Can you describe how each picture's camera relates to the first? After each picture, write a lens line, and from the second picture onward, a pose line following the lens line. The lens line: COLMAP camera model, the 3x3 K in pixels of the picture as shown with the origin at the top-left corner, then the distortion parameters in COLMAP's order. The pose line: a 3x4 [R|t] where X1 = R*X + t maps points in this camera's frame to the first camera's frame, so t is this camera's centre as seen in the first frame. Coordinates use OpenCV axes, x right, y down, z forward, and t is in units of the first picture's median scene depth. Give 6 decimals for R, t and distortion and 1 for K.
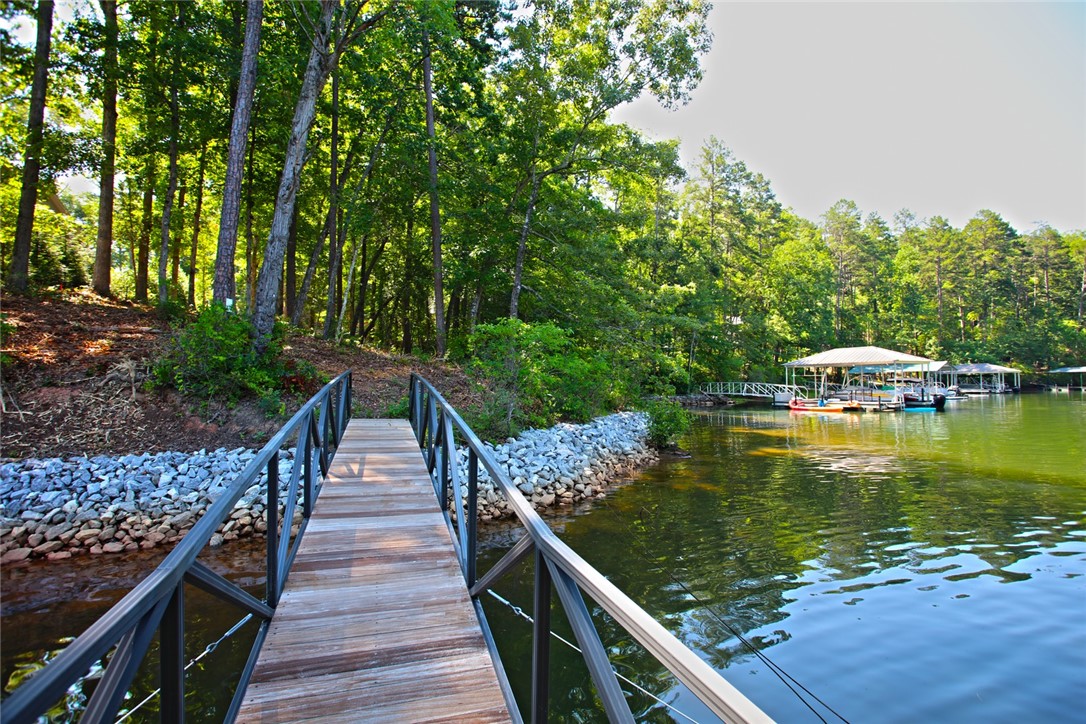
lens RADIAL K [[528.2, 0, 544.4], [0, 528.2, 365.1], [0, 0, 1]] dist [-0.065235, 0.029489]
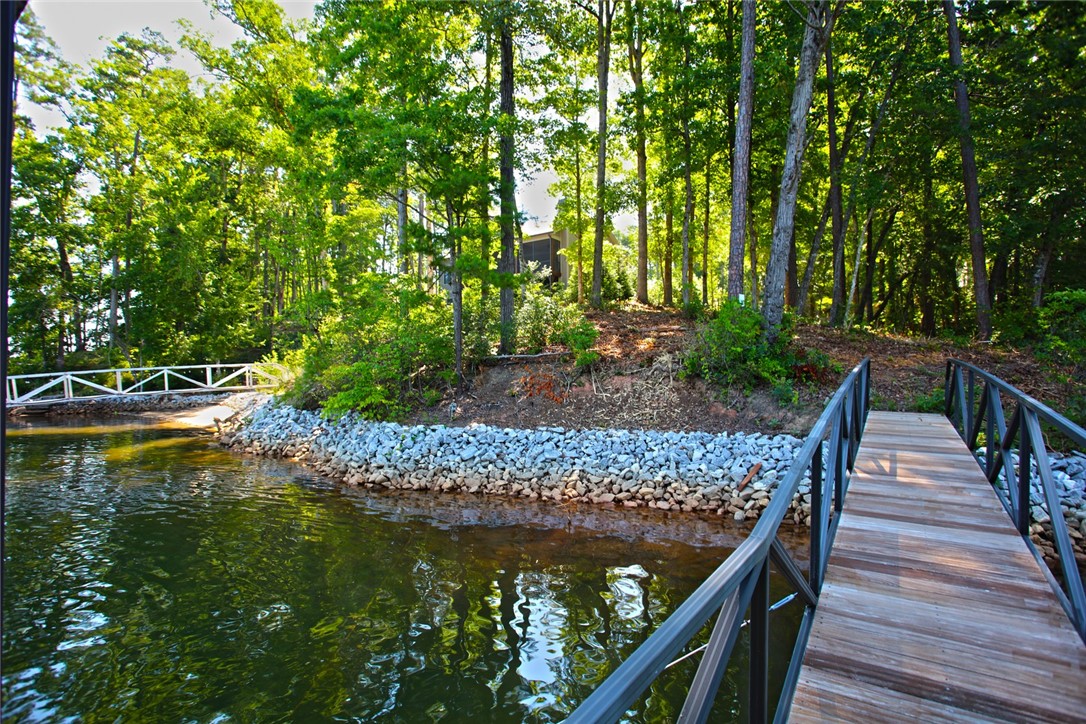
lens RADIAL K [[528.3, 0, 545.3], [0, 528.3, 366.8], [0, 0, 1]] dist [-0.076914, 0.037411]
pose [[0.625239, -0.010620, -0.780361, -0.014618], [0.028358, 0.999556, 0.009119, 0.000975], [0.779918, -0.027831, 0.625262, -0.003204]]
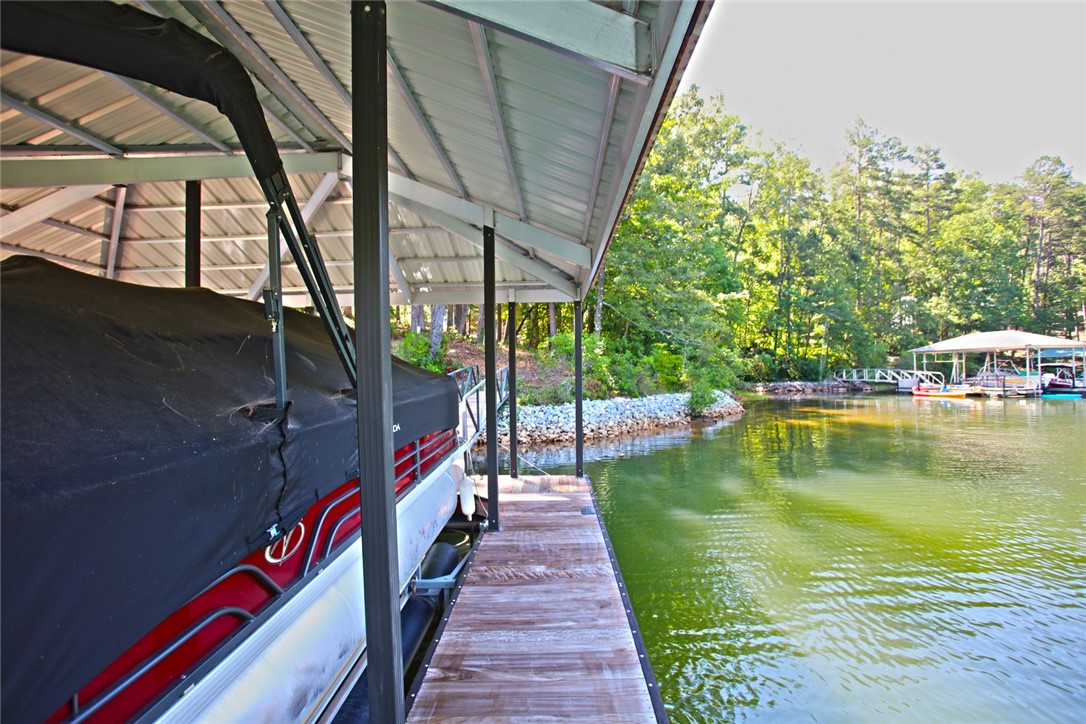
lens RADIAL K [[528.2, 0, 544.4], [0, 528.2, 365.1], [0, 0, 1]] dist [-0.065235, 0.029489]
pose [[0.946692, -0.010935, -0.321954, 0.352059], [0.017943, 0.999662, 0.018806, -0.015597], [0.321640, -0.023580, 0.946569, -0.535188]]
